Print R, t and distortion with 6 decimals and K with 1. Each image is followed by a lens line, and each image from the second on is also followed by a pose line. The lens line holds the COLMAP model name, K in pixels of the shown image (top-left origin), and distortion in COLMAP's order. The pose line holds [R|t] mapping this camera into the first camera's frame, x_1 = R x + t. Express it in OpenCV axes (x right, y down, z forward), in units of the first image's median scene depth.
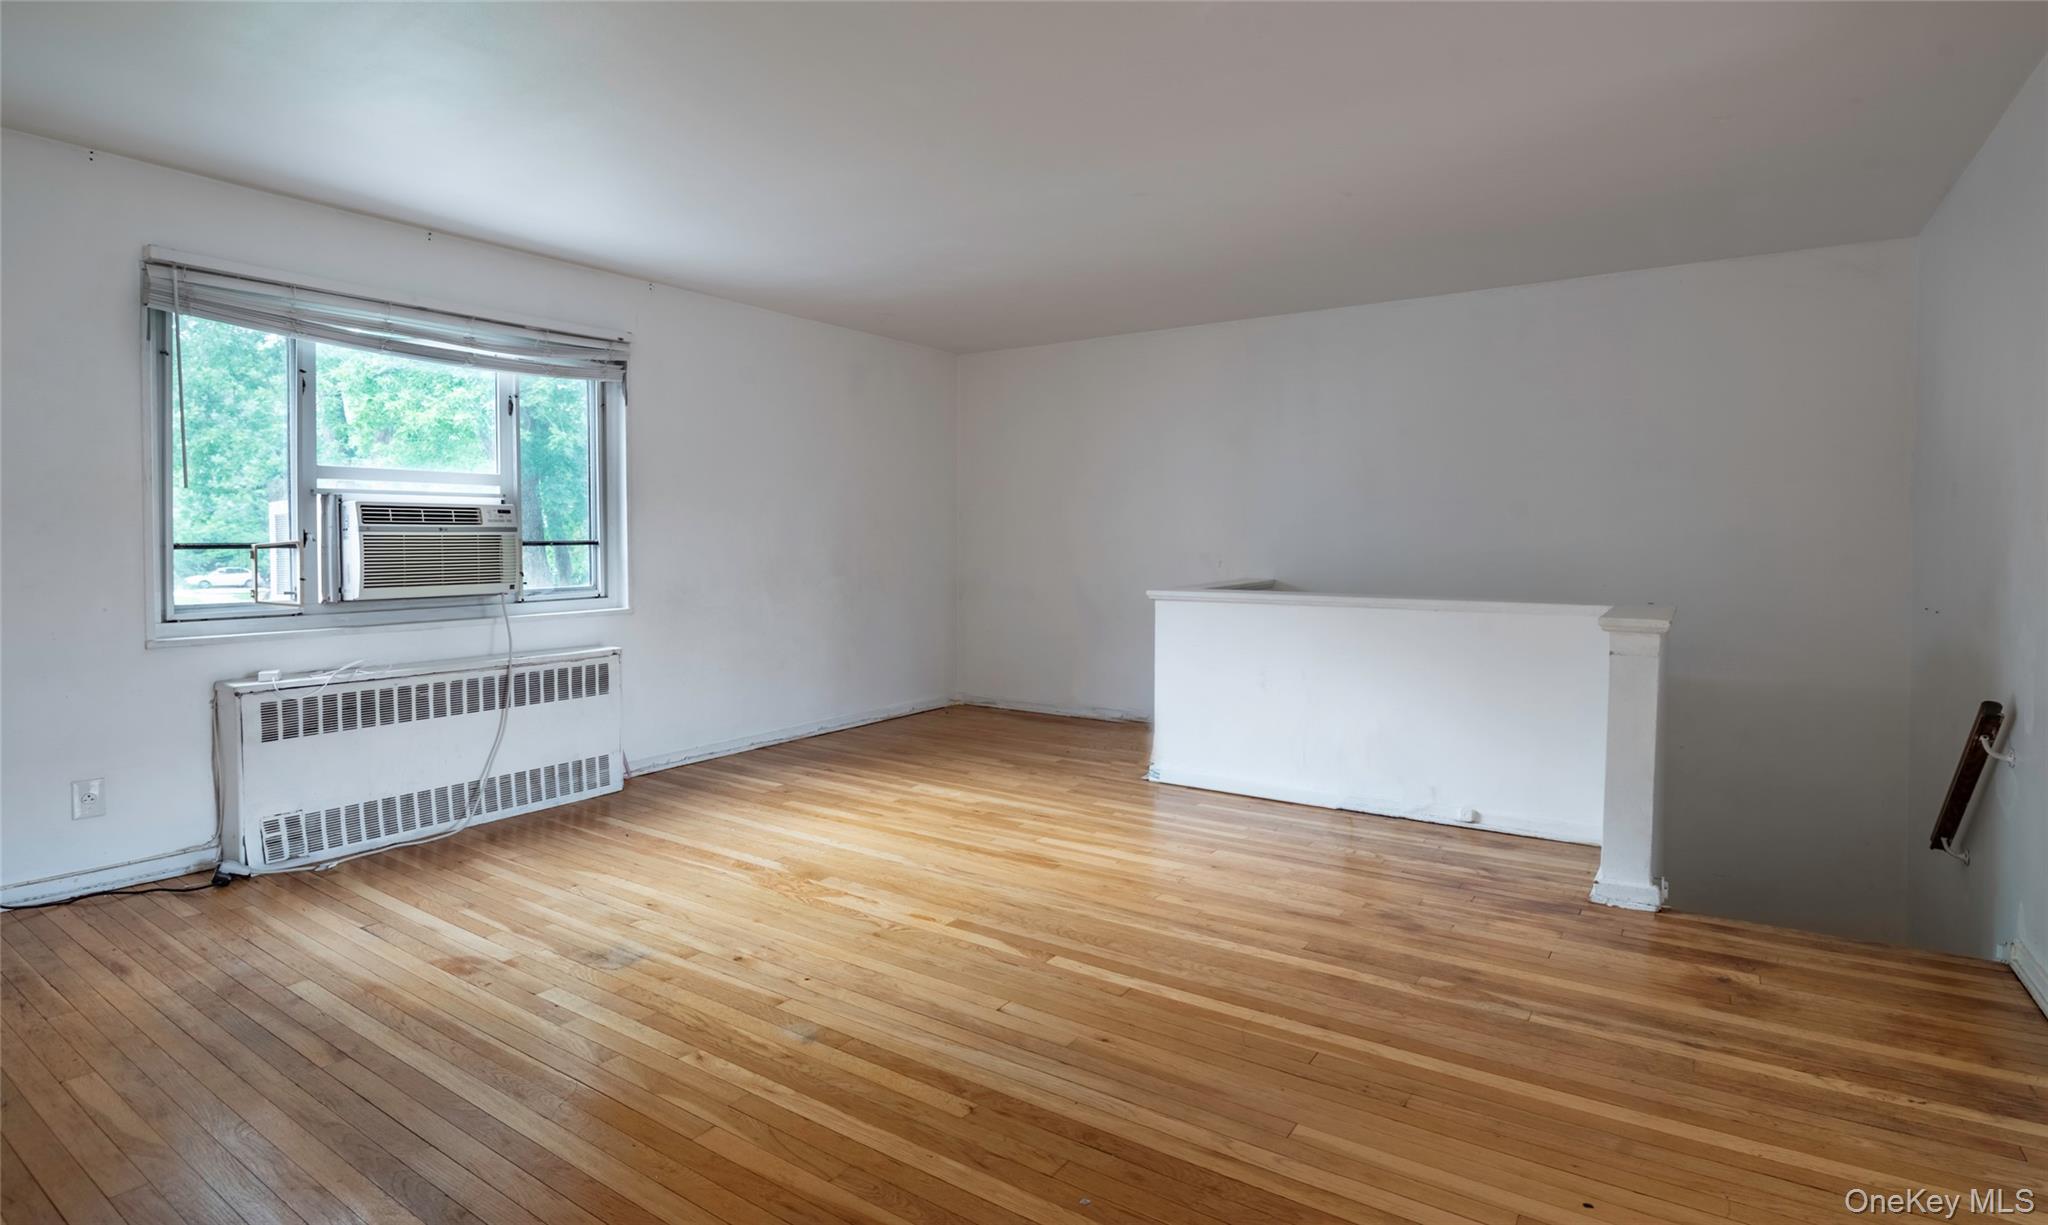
lens RADIAL K [[1039.9, 0, 974.1], [0, 1039.9, 540.8], [0, 0, 1]] dist [-0.000625, -0.022598]
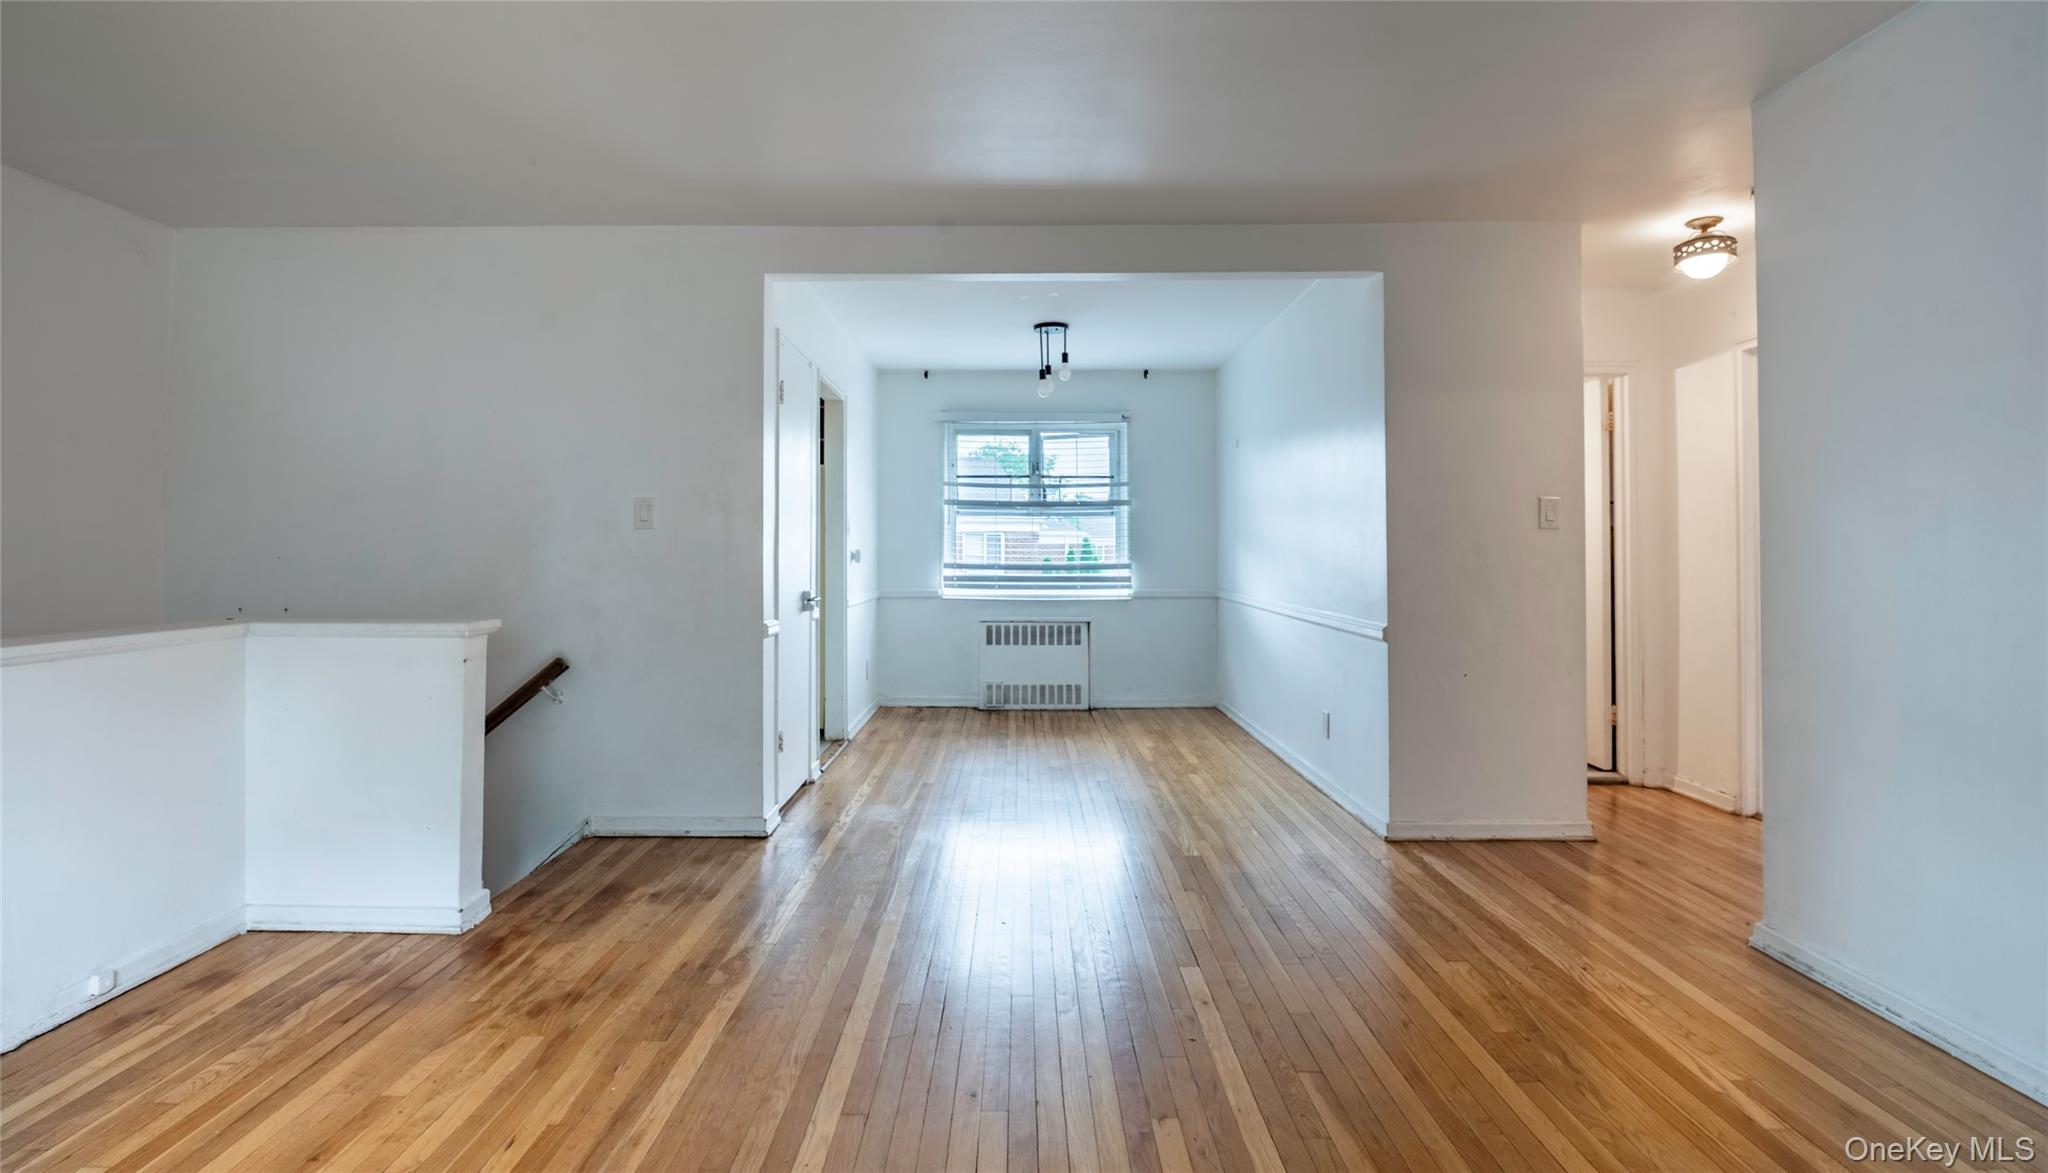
lens RADIAL K [[1032.5, 0, 1117.2], [0, 1032.5, 531.0], [0, 0, 1]] dist [0.003636, -0.015702]
pose [[-0.669767, 0.011790, 0.742478, -0.427236], [0.003274, 0.999911, -0.012924, -0.002600], [-0.742564, -0.006225, -0.669746, 1.012487]]
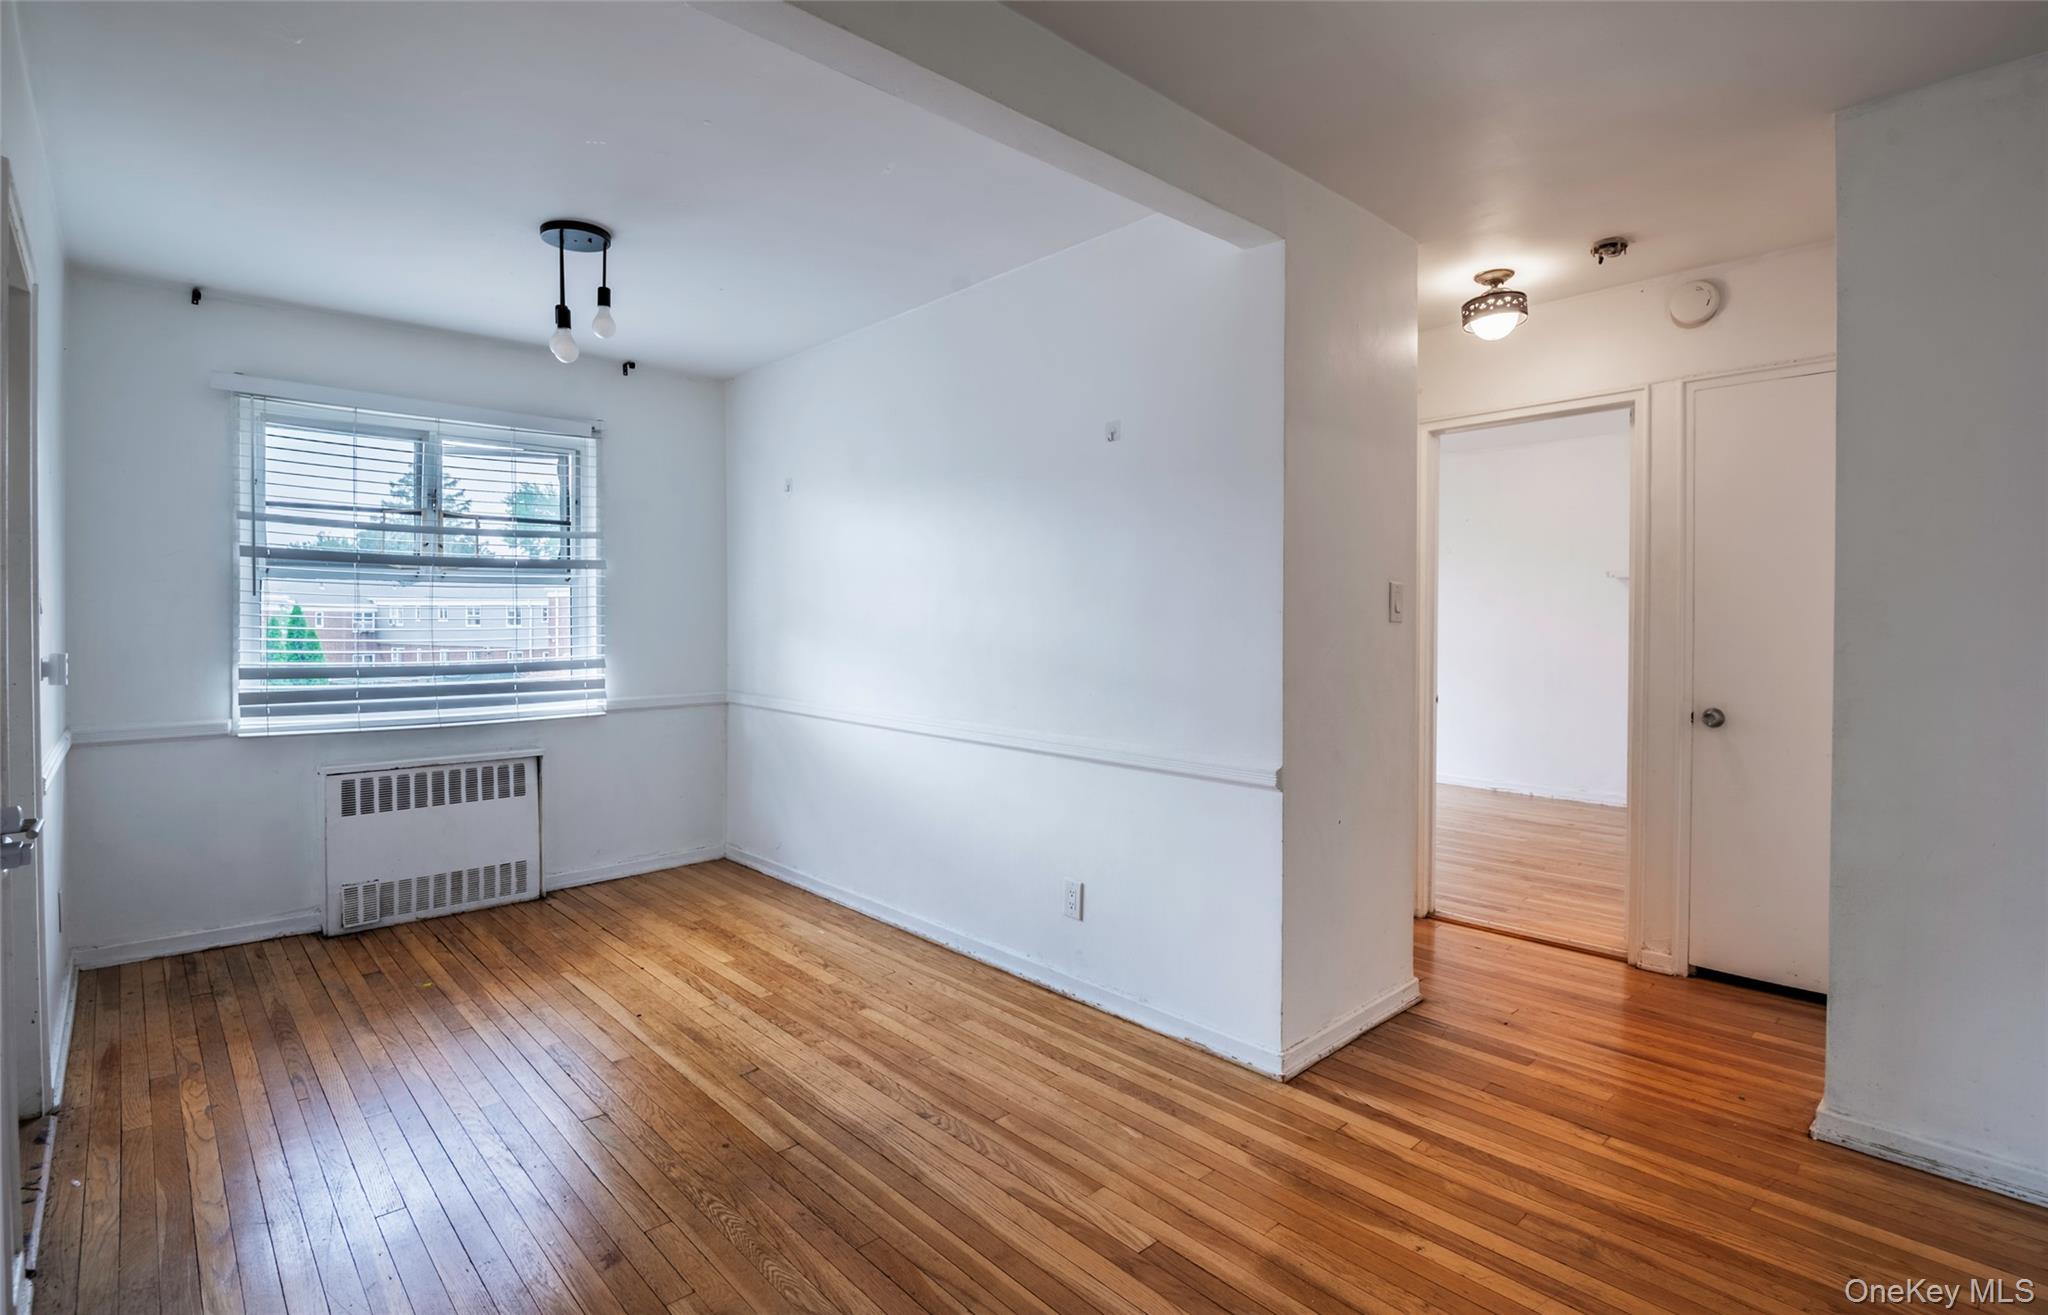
lens RADIAL K [[977.8, 0, 1088.9], [0, 977.8, 629.4], [0, 0, 1]] dist [0.000070, -0.013816]
pose [[-0.989031, -0.007798, 0.147502, 0.286328], [-0.005557, 0.999863, 0.015599, -0.025838], [-0.147604, 0.014609, -0.988939, 0.761529]]
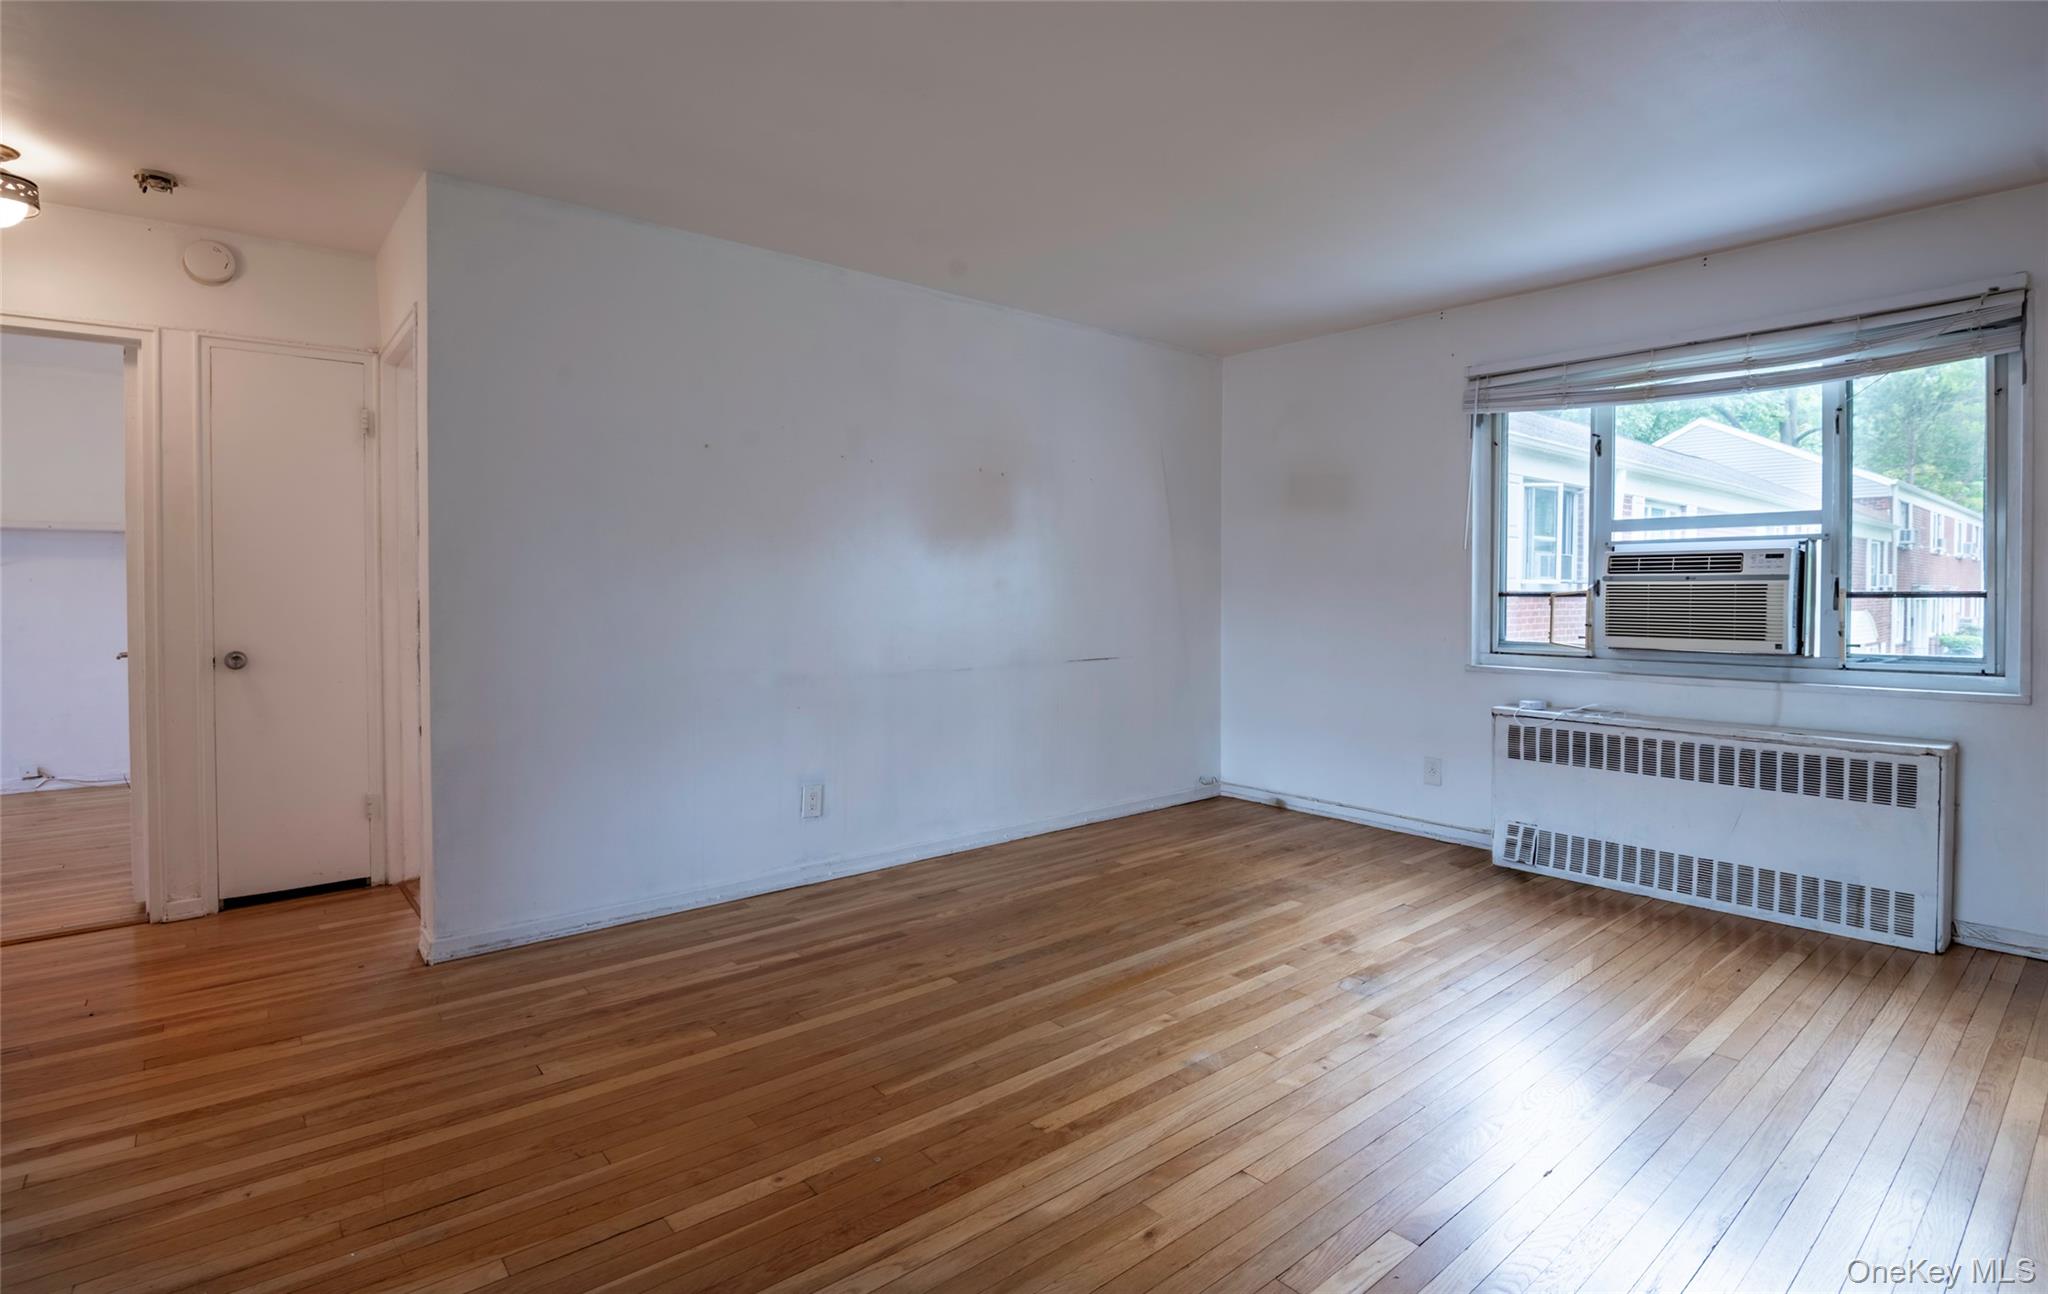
lens RADIAL K [[936.3, 0, 938.2], [0, 936.3, 593.4], [0, 0, 1]] dist [-0.016364, -0.000325]
pose [[-0.293595, 0.003345, -0.955924, 0.554200], [-0.001736, 0.999990, 0.004032, 0.000505], [0.955928, 0.002843, -0.293586, 0.701527]]
